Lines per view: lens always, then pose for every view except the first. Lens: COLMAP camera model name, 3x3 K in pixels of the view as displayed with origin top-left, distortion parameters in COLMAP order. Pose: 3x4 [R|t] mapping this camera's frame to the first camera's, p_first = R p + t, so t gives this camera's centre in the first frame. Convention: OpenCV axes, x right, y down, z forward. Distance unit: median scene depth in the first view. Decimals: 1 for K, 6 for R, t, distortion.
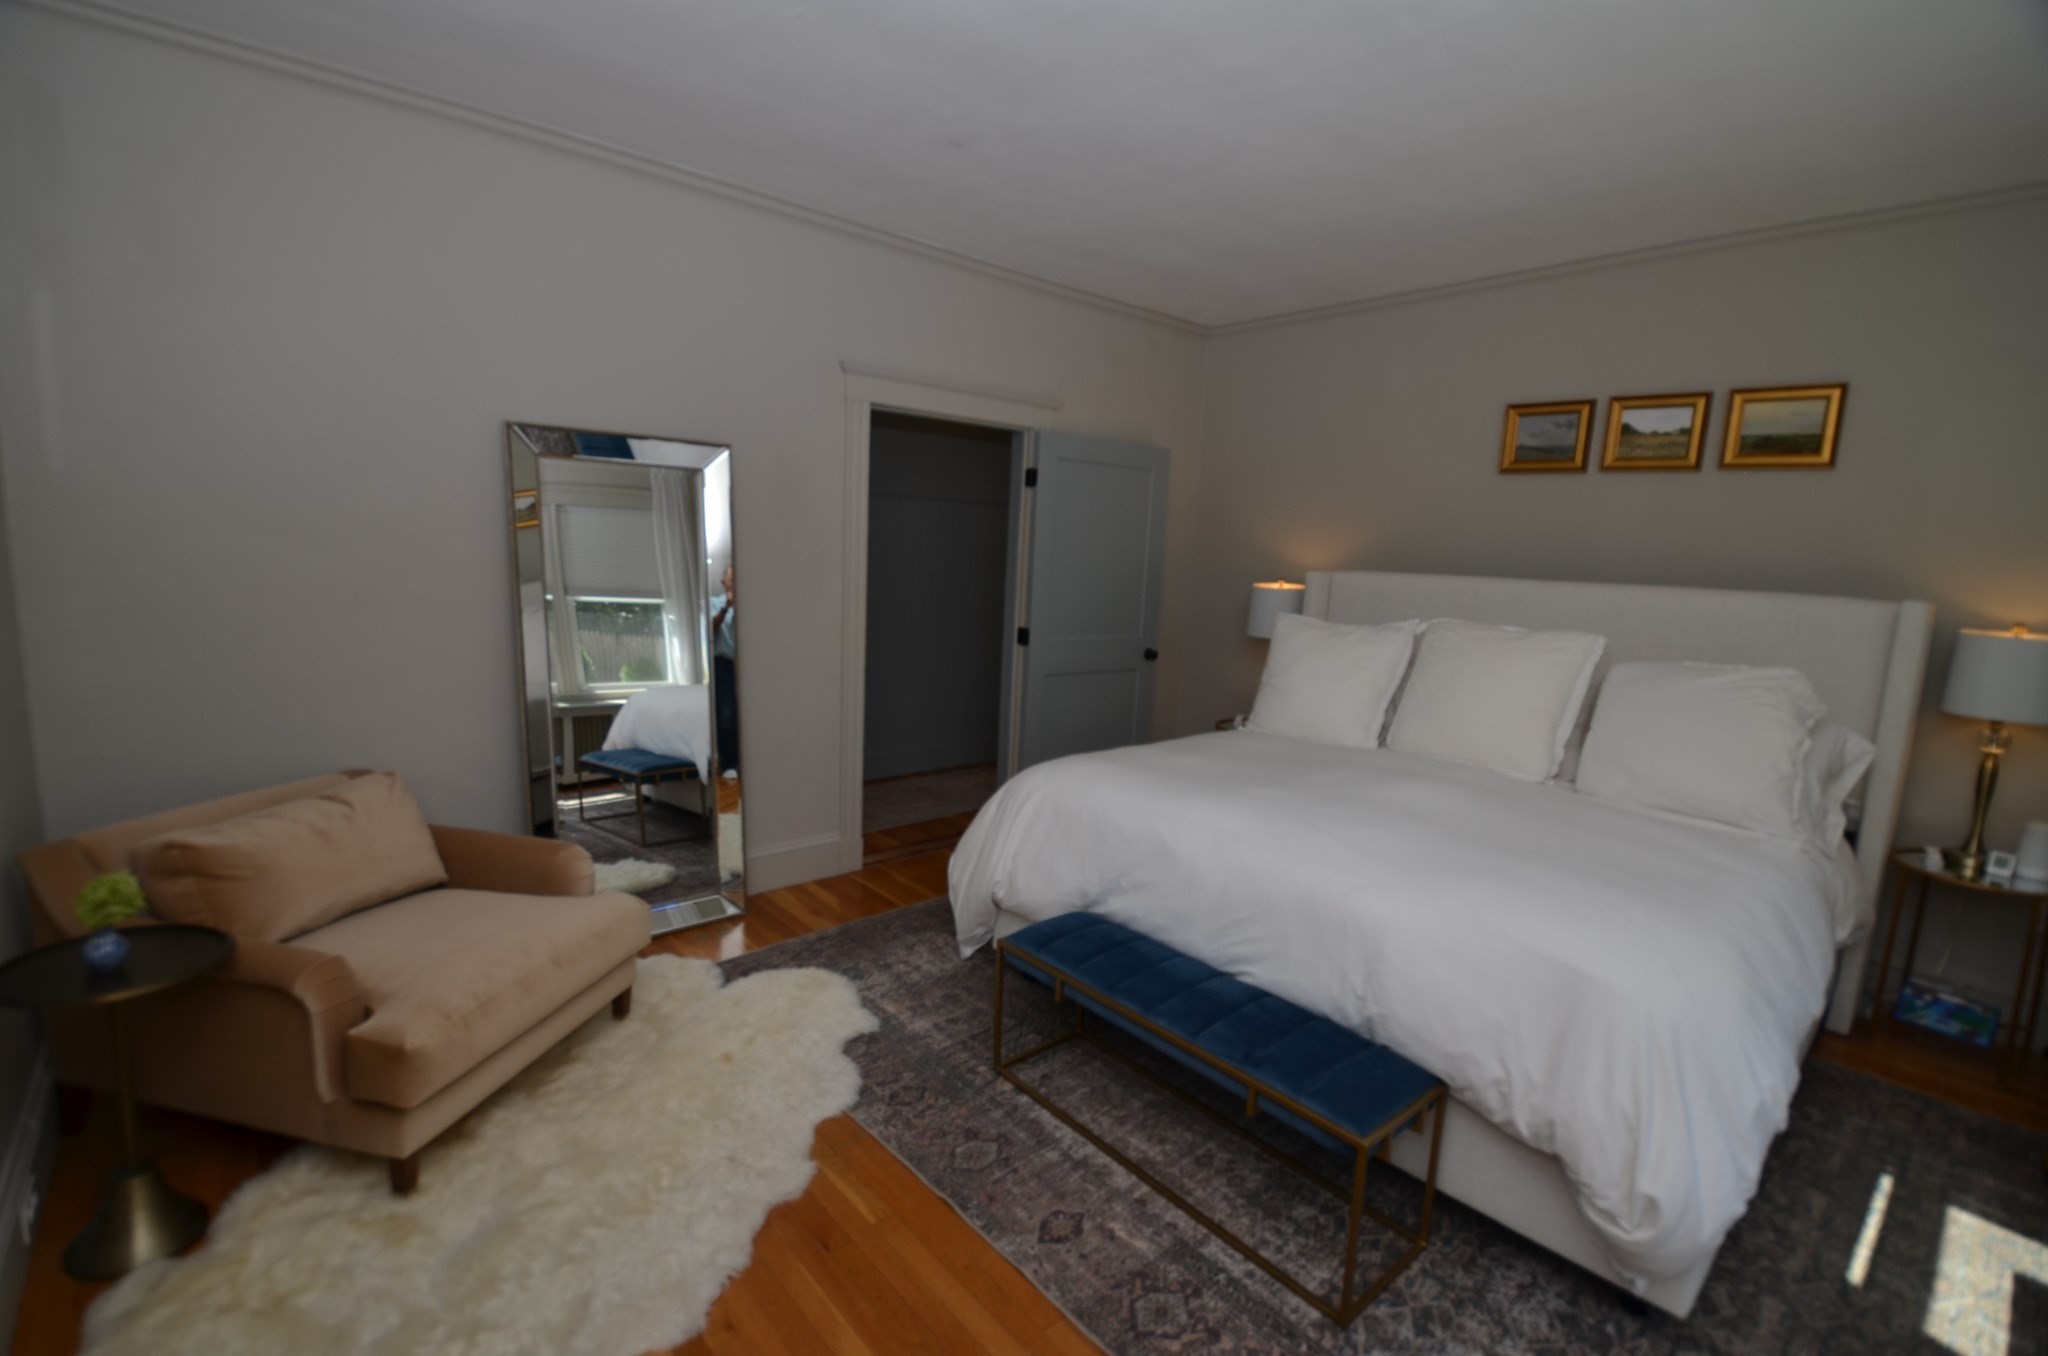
lens RADIAL K [[900.5, 0, 1014.2], [0, 900.5, 687.8], [0, 0, 1]] dist [0.014334, -0.022534]
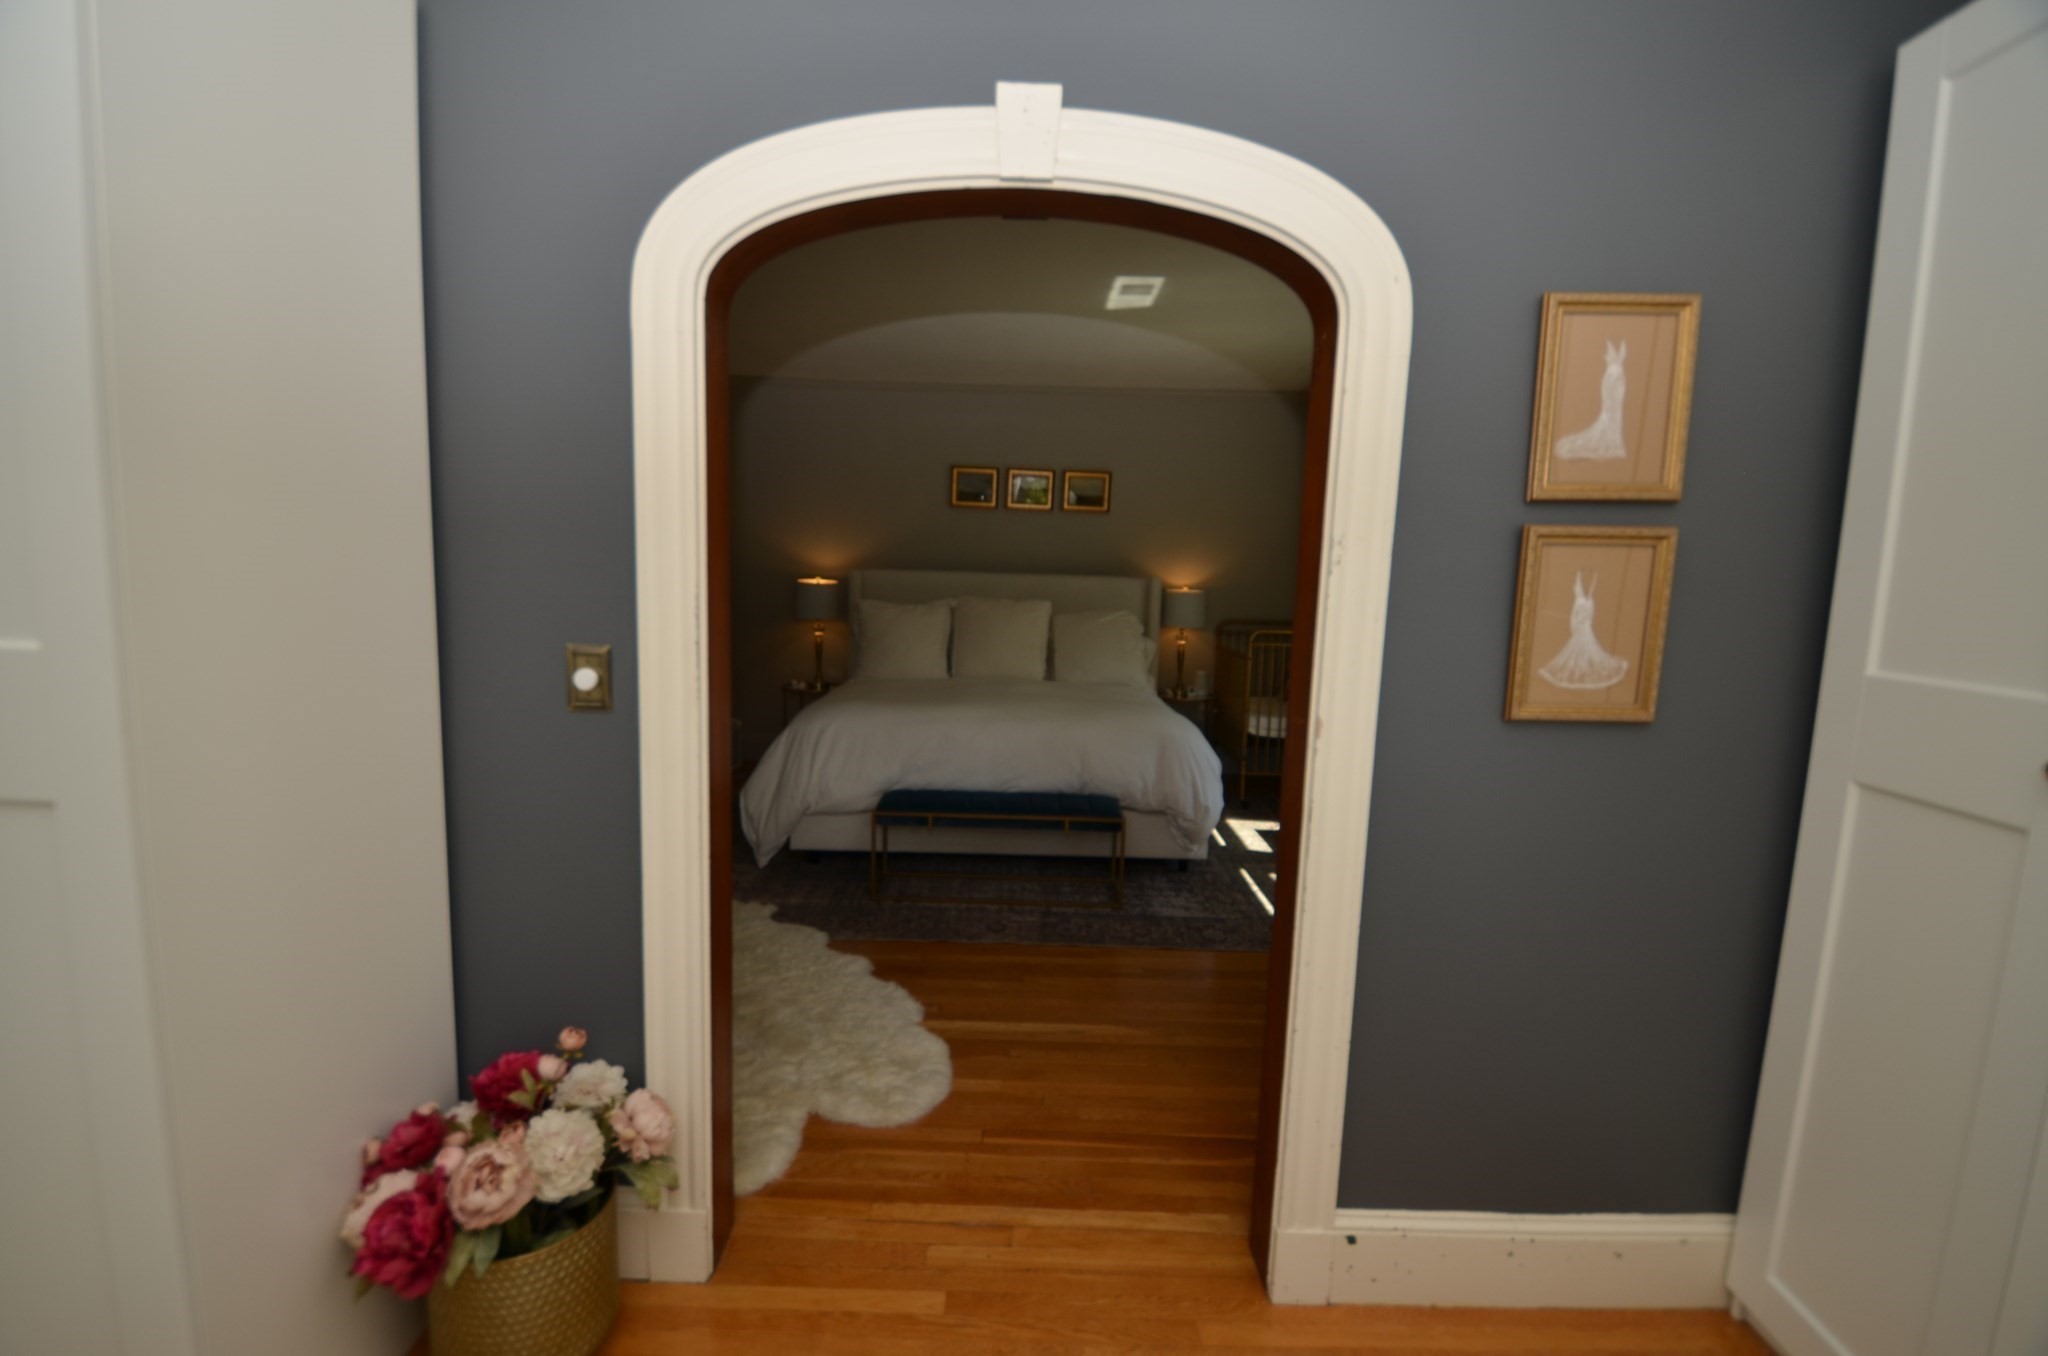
lens RADIAL K [[900.5, 0, 1014.2], [0, 900.5, 687.8], [0, 0, 1]] dist [0.014334, -0.022534]
pose [[0.658733, -0.118945, 0.742915, -0.920850], [0.115092, 0.991733, 0.056732, 0.006674], [-0.743522, 0.048133, 0.666977, -0.212286]]
